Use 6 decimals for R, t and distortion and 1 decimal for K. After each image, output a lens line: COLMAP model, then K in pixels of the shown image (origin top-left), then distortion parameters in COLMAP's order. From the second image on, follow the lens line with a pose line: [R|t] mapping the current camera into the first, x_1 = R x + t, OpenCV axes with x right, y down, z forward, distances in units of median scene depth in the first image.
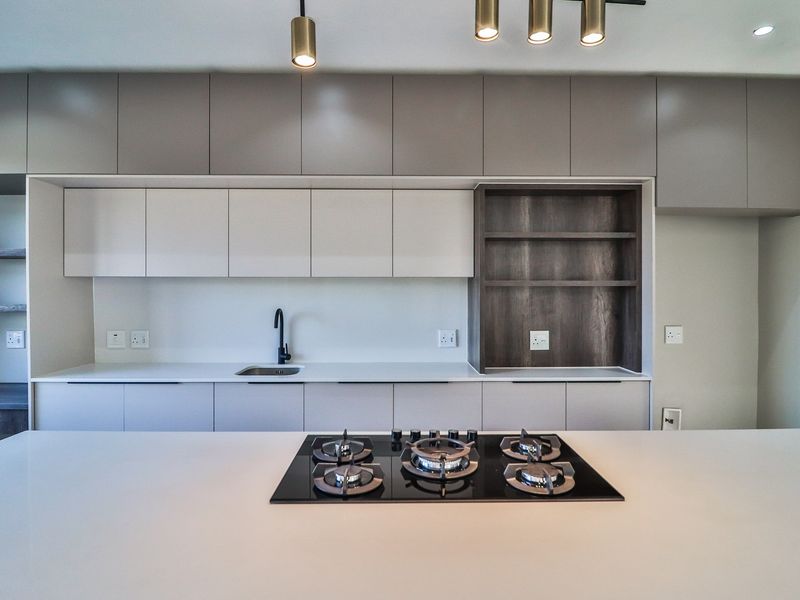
lens RADIAL K [[470.0, 0, 404.2], [0, 470.0, 289.8], [0, 0, 1]] dist [-0.005440, -0.002306]
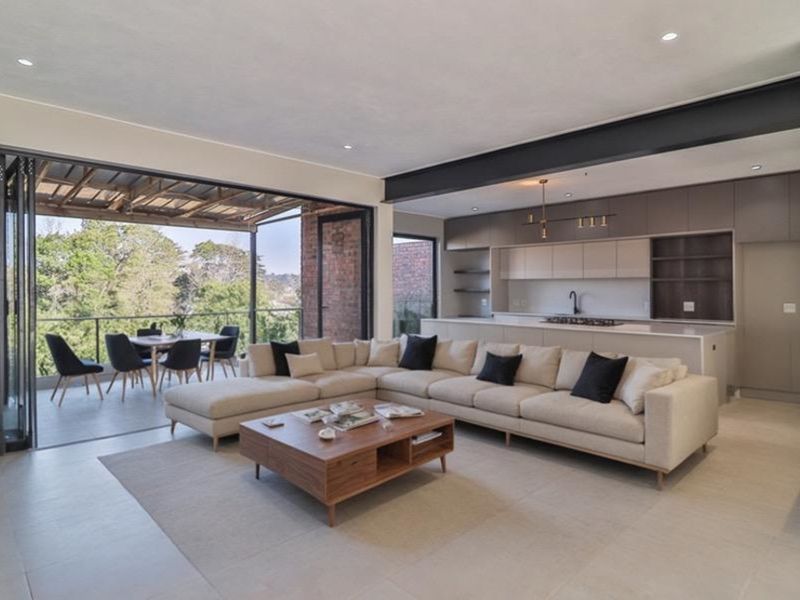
lens RADIAL K [[470.0, 0, 404.2], [0, 470.0, 289.8], [0, 0, 1]] dist [-0.005440, -0.002306]
pose [[0.694263, 0.001174, -0.719720, 0.917217], [-0.004211, 0.999988, -0.002431, 0.042851], [0.719709, 0.004718, 0.694260, -1.388506]]
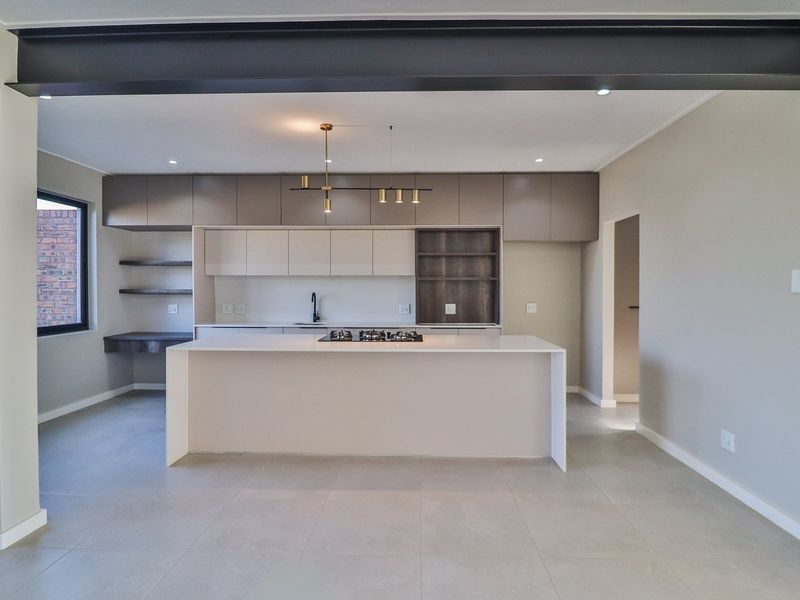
lens RADIAL K [[470.0, 0, 404.2], [0, 470.0, 289.8], [0, 0, 1]] dist [-0.005440, -0.002306]
pose [[0.999318, 0.000435, -0.036912, 0.171435], [-0.000384, 0.999999, 0.001389, 0.027783], [0.036913, -0.001374, 0.999318, -0.893114]]
